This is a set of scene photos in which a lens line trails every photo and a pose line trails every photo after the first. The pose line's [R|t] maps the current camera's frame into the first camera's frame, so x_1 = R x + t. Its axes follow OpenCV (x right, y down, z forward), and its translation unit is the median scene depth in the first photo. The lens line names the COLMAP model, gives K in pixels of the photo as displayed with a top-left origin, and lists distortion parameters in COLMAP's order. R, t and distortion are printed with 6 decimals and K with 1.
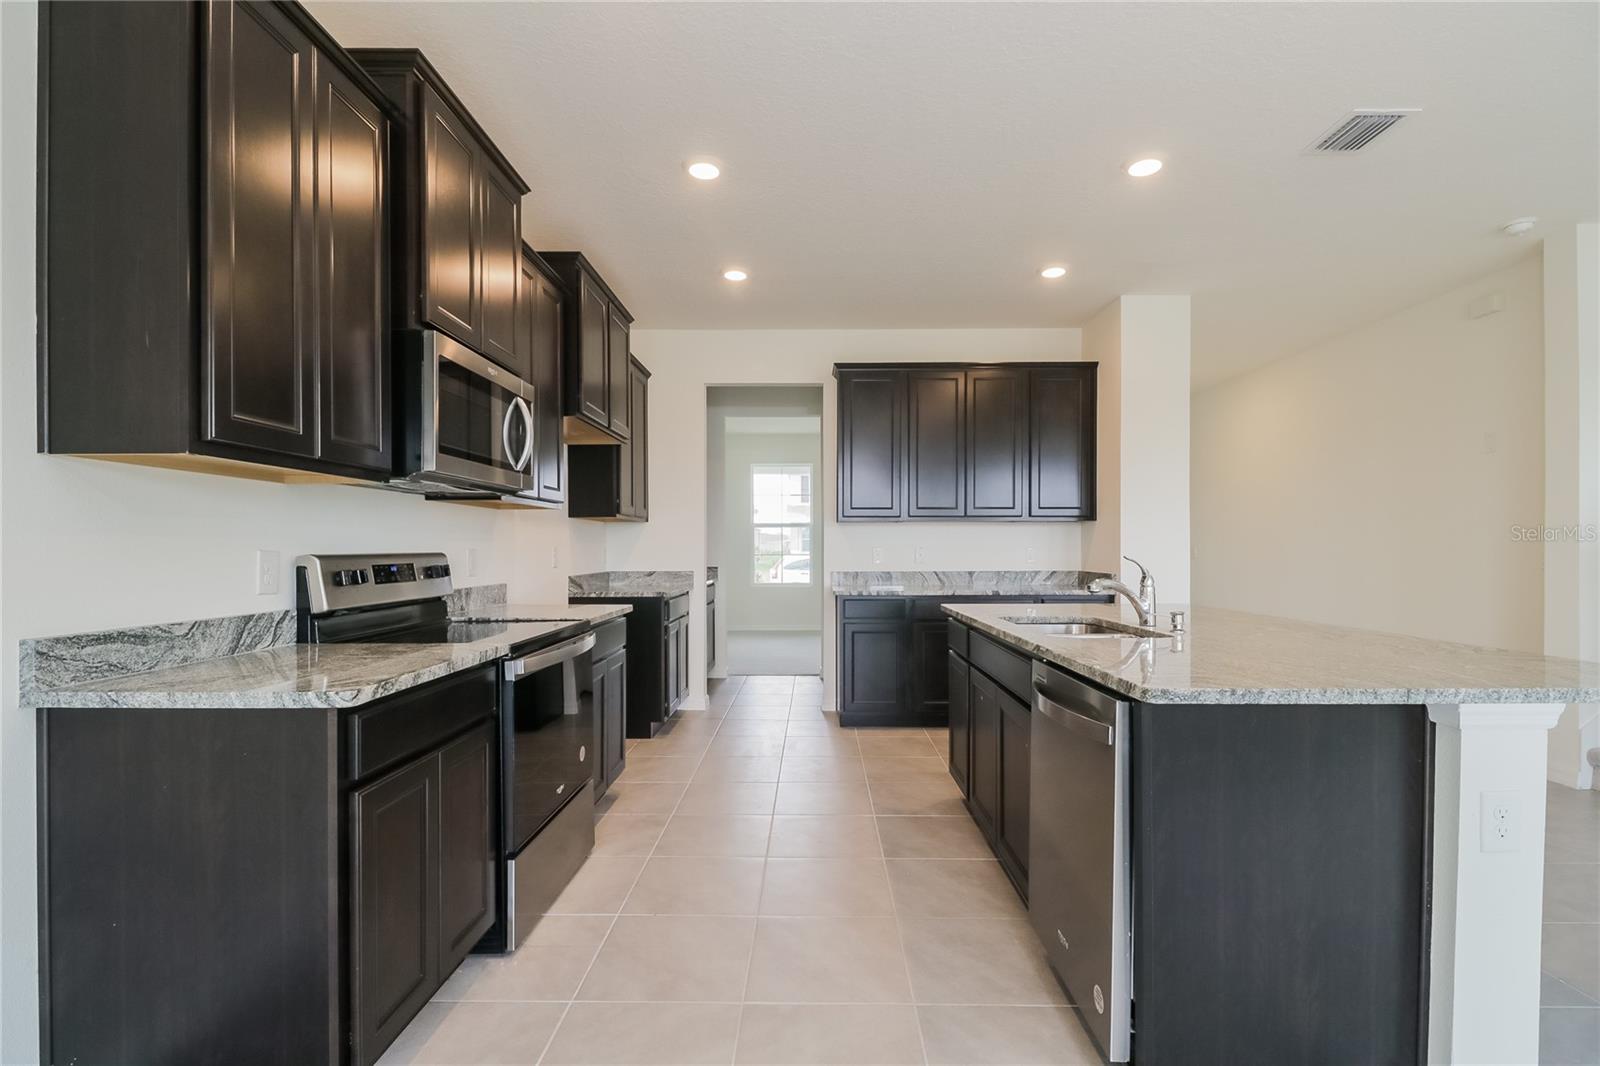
lens RADIAL K [[741.0, 0, 799.3], [0, 741.0, 548.0], [0, 0, 1]] dist [0.008212, -0.001155]
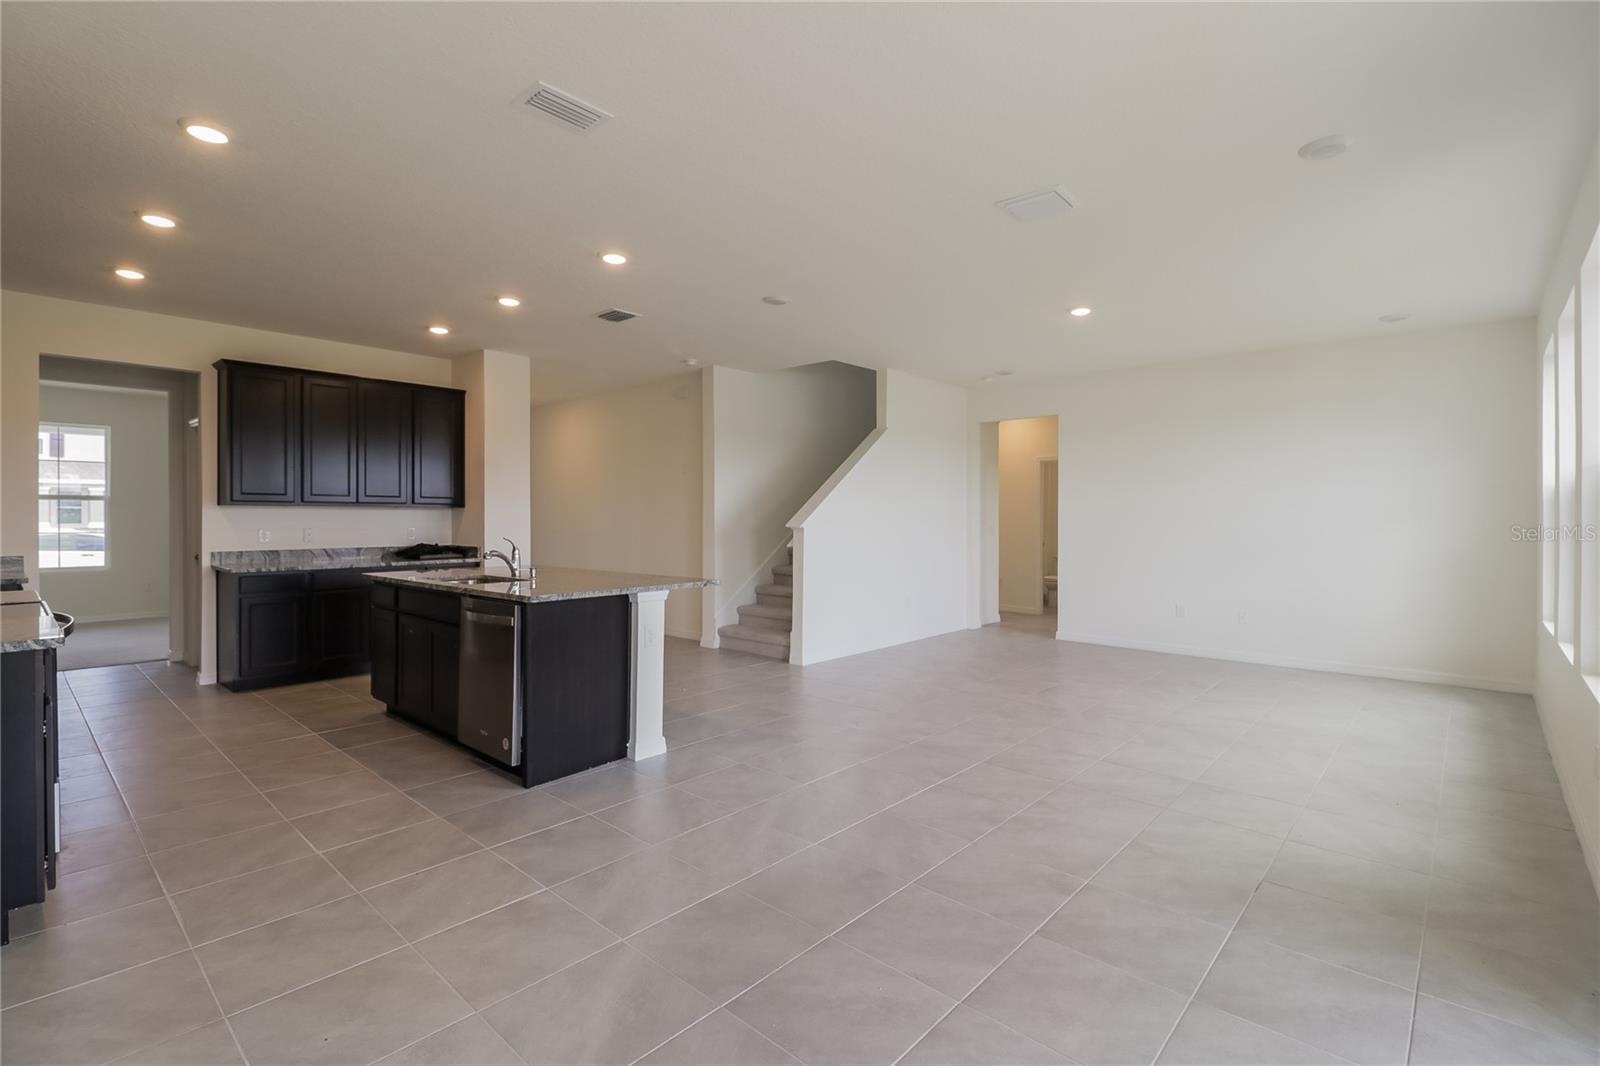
lens RADIAL K [[741.0, 0, 798.3], [0, 741.0, 524.8], [0, 0, 1]] dist [0.008212, -0.001155]
pose [[0.659426, -0.007817, 0.751729, -0.286188], [-0.000007, 0.999946, 0.010405, -0.025472], [-0.751769, -0.006867, 0.659390, -0.463029]]
